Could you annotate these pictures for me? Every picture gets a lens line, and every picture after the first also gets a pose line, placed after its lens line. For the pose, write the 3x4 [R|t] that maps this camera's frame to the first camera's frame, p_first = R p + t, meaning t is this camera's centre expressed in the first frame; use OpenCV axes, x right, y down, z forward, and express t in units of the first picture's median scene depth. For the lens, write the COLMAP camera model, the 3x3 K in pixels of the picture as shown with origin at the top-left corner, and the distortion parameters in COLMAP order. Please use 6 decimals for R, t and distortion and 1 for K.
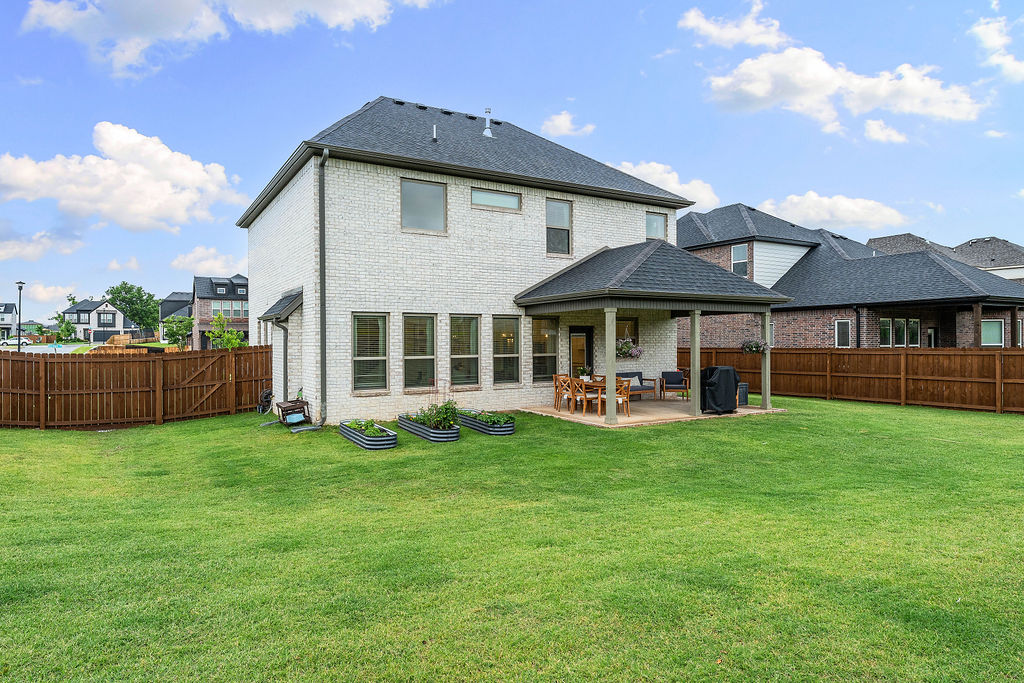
lens RADIAL K [[607.9, 0, 512.0], [0, 607.9, 341.5], [0, 0, 1]] dist [0.002544, 0.000080]
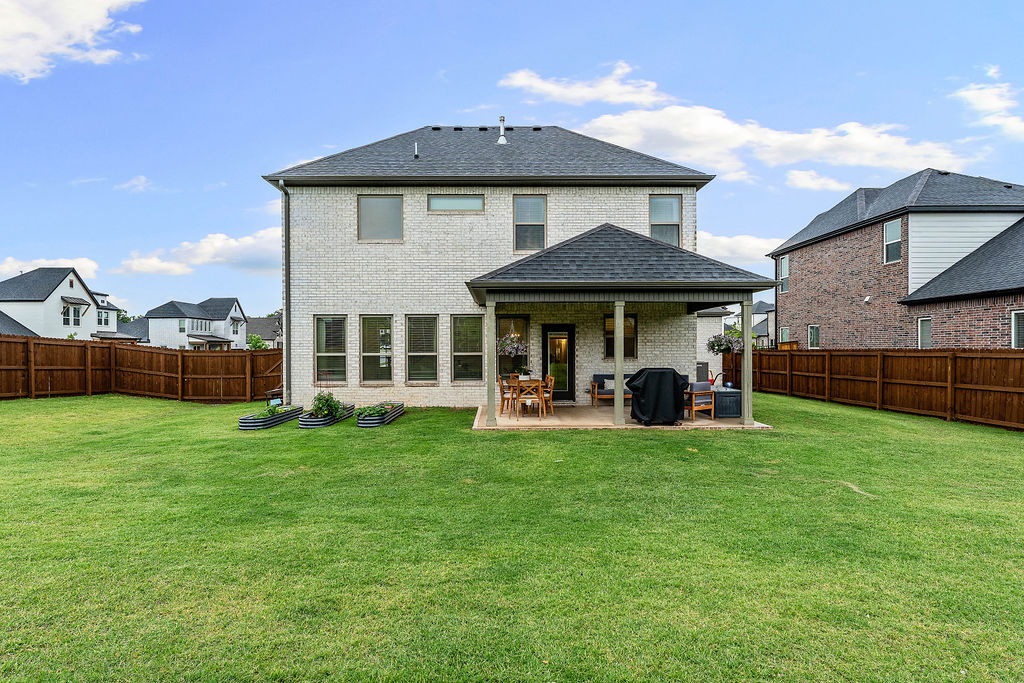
lens RADIAL K [[539.3, 0, 510.9], [0, 539.3, 348.3], [0, 0, 1]] dist [-0.001074, 0.000284]
pose [[0.867166, 0.002622, -0.498013, 0.486633], [-0.001317, 0.999995, 0.002972, 0.010633], [0.498018, -0.001921, 0.867164, 0.234098]]
